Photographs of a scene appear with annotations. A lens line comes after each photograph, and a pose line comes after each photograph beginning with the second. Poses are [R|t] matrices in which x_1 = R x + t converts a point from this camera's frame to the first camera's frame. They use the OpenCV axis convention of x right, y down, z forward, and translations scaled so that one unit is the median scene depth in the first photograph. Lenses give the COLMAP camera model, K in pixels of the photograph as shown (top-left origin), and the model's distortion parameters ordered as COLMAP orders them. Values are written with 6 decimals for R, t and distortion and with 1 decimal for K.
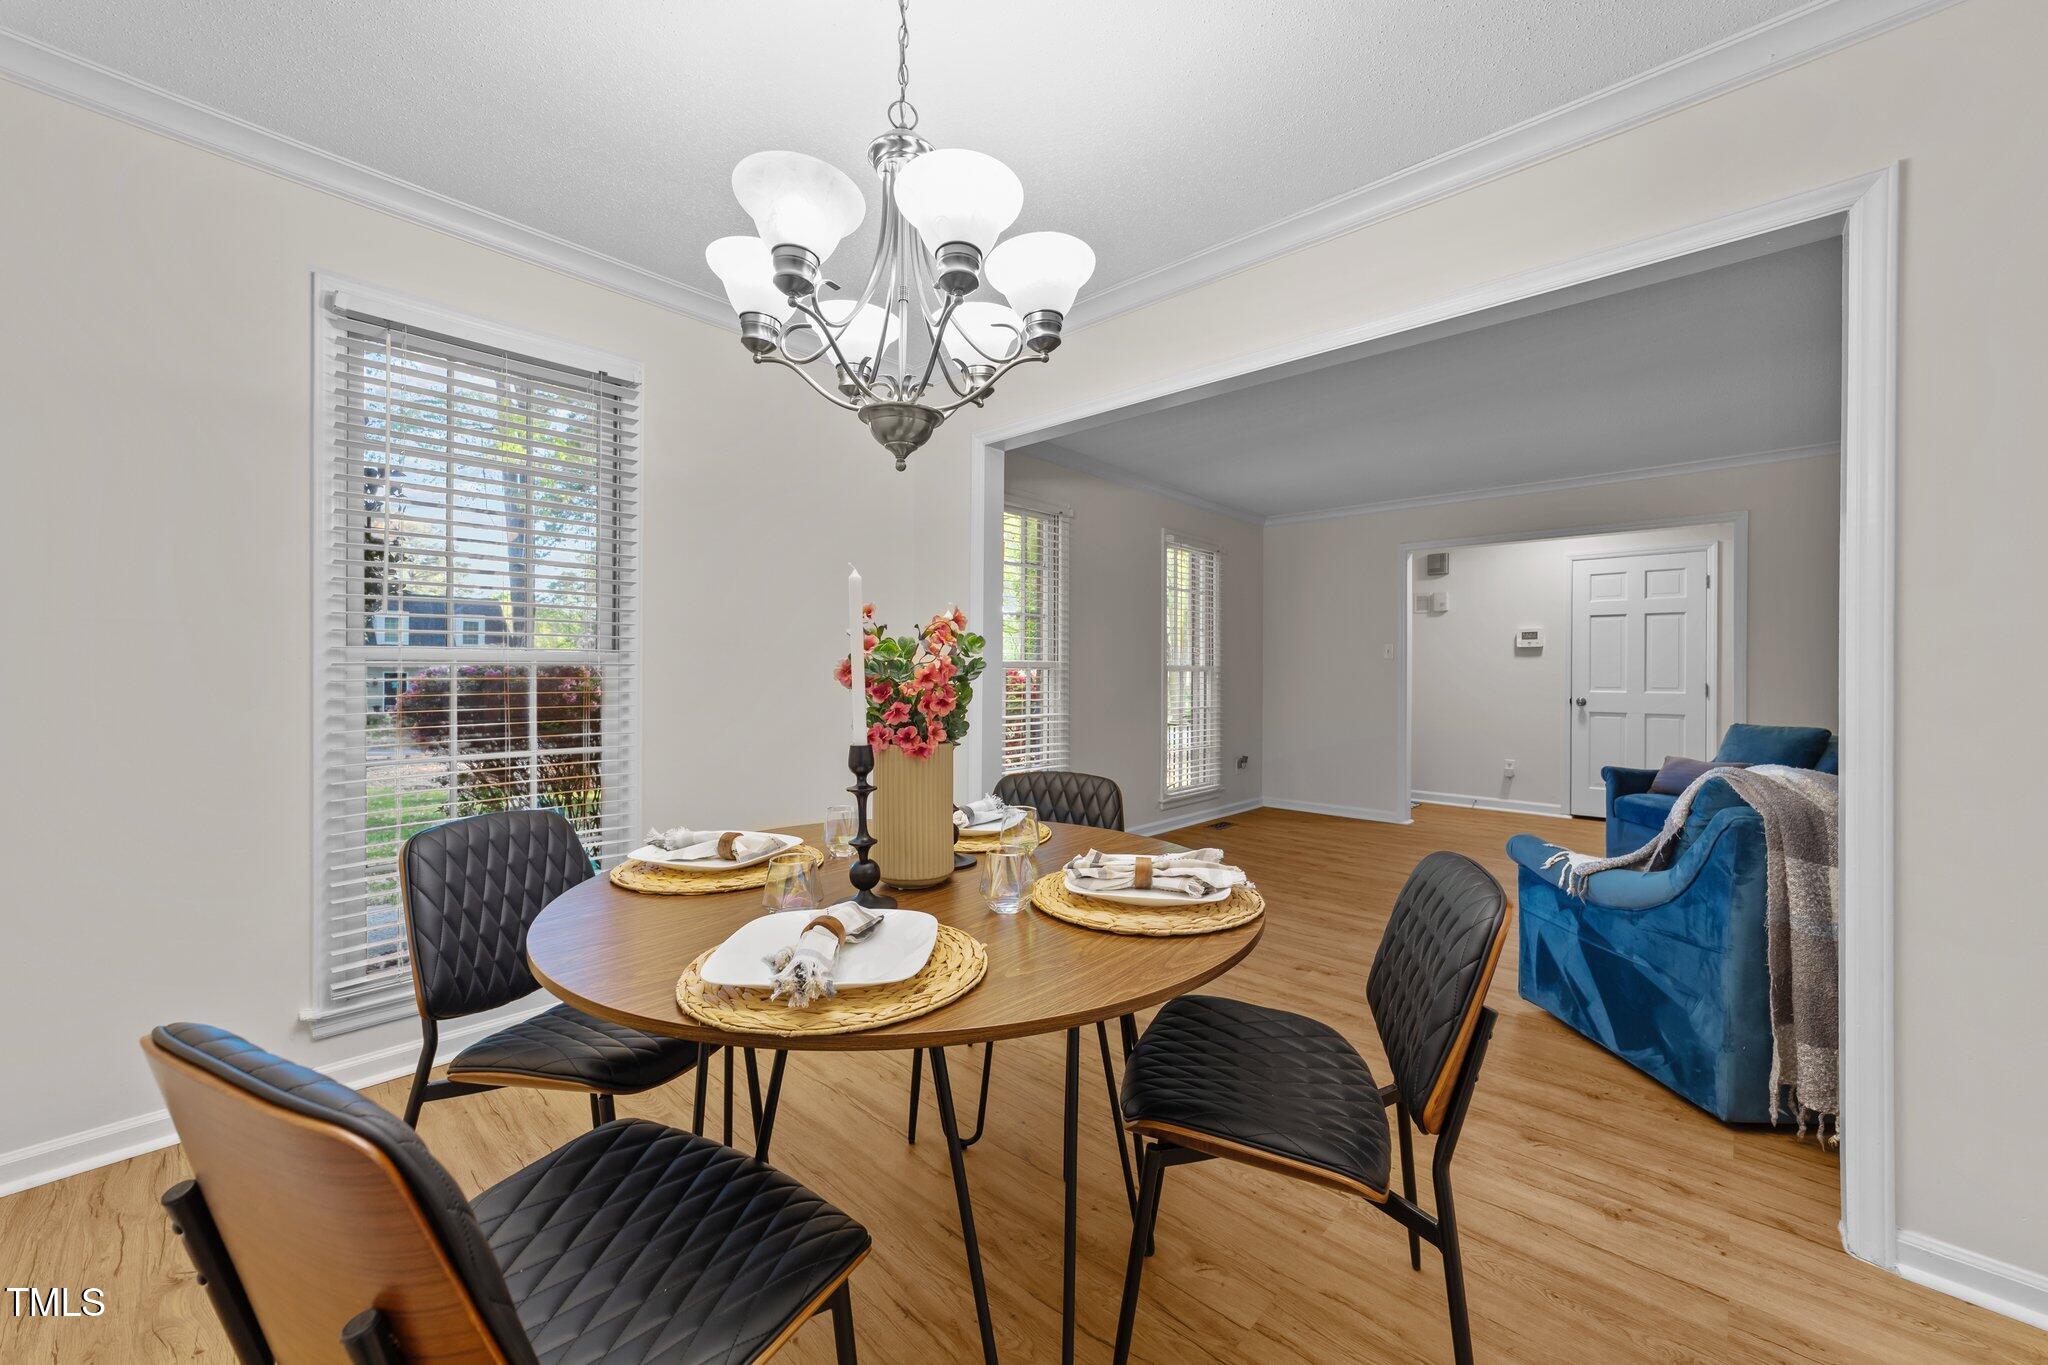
lens RADIAL K [[782.4, 0, 1024.2], [0, 782.4, 681.0], [0, 0, 1]] dist [-0.020613, 0.010232]
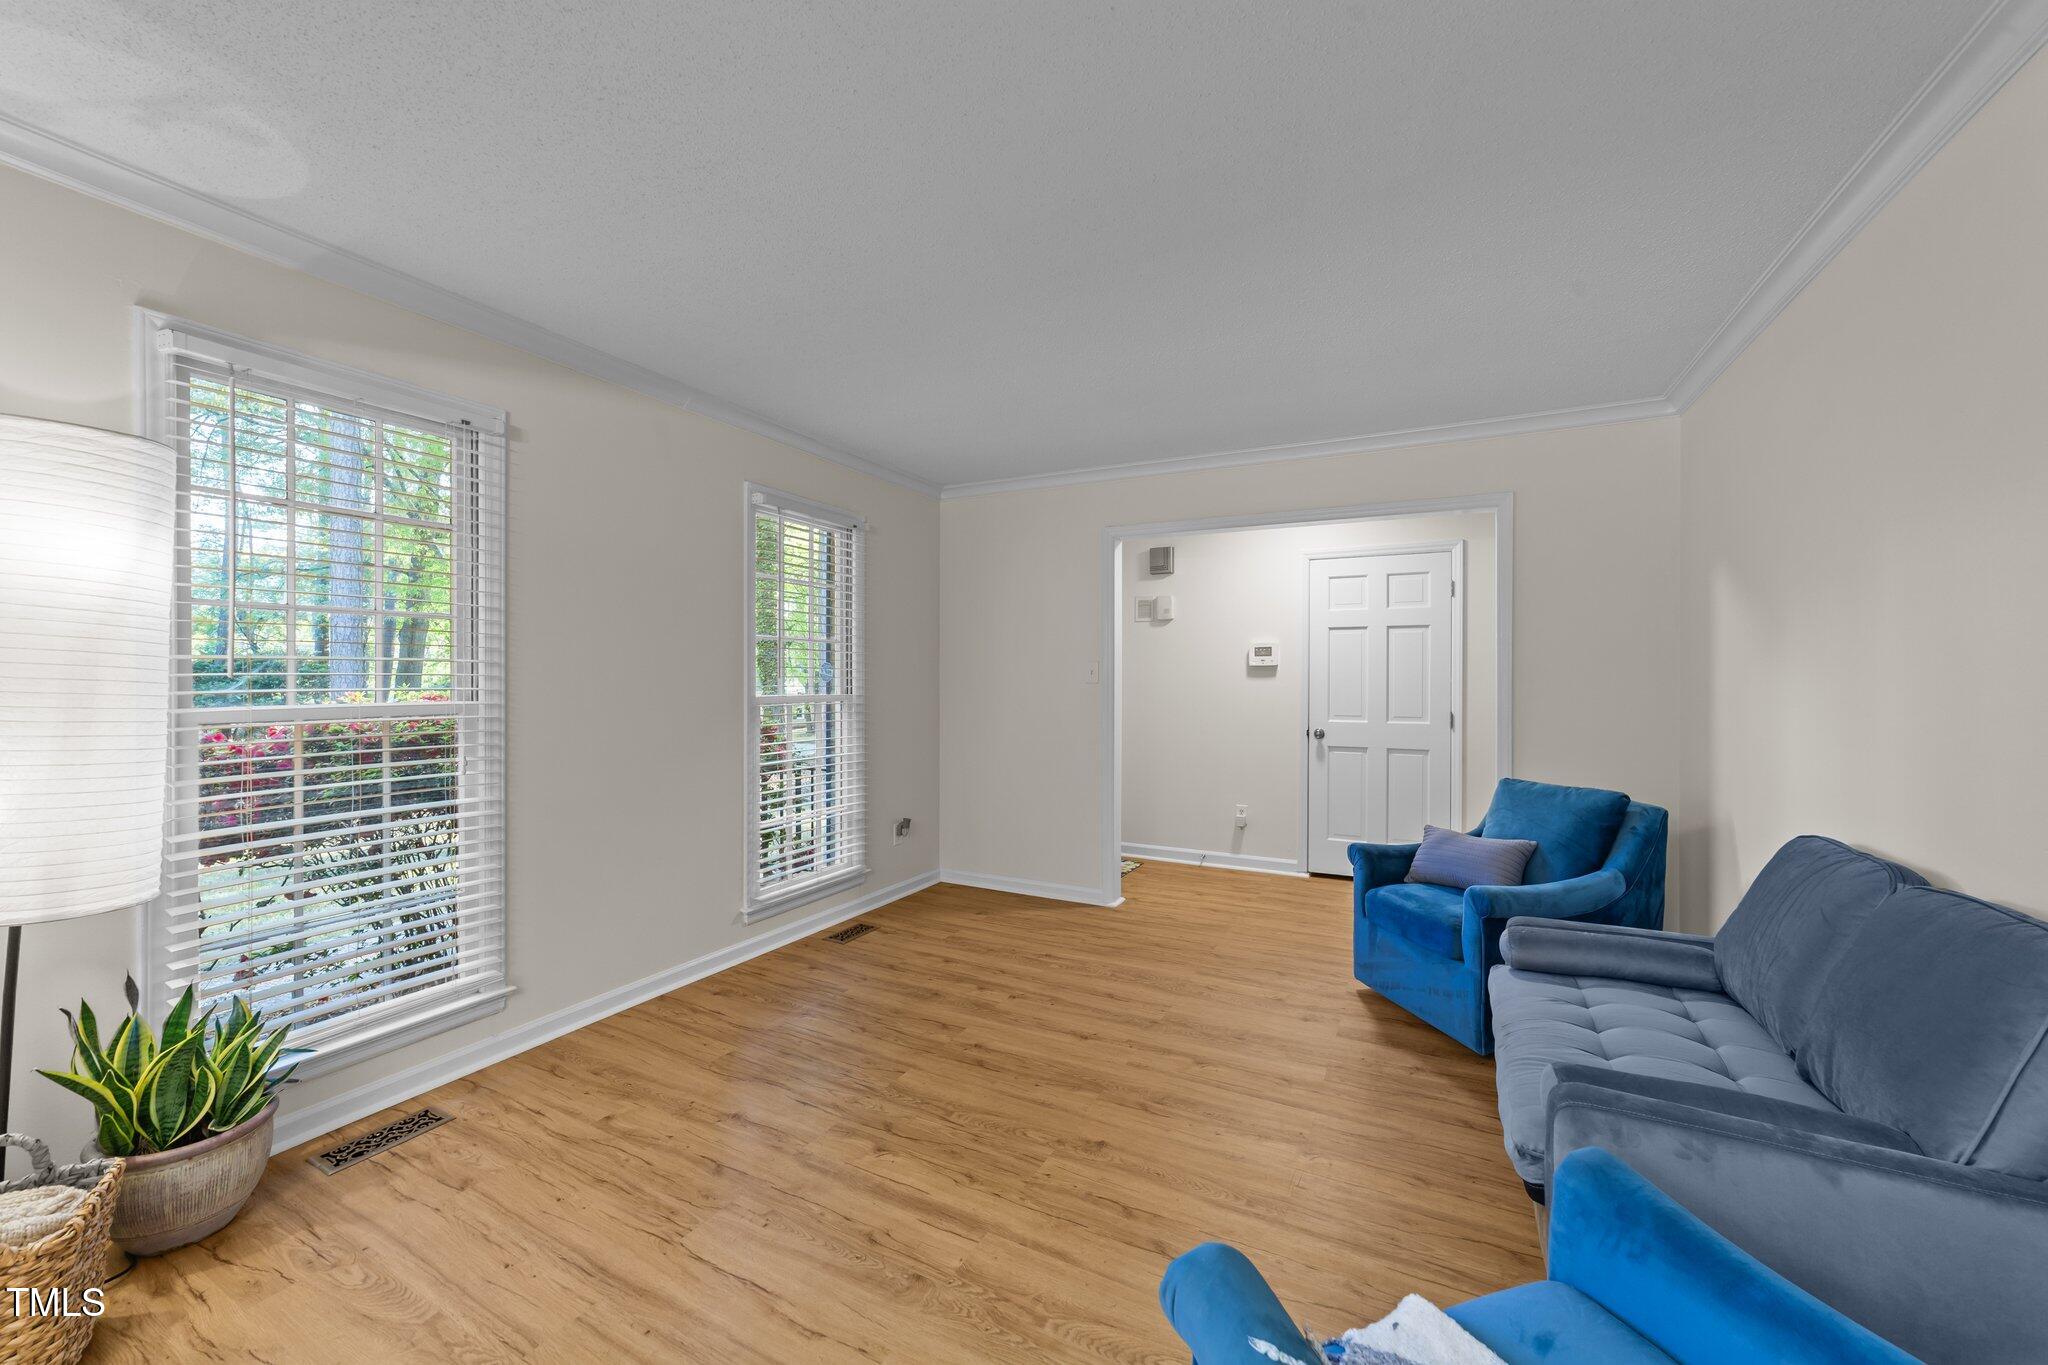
lens RADIAL K [[782.4, 0, 1024.2], [0, 782.4, 681.0], [0, 0, 1]] dist [-0.020613, 0.010232]
pose [[0.964306, -0.002679, 0.264776, 0.205359], [0.003565, 0.999990, -0.002867, -0.027629], [-0.264765, 0.003709, 0.964306, 0.296393]]
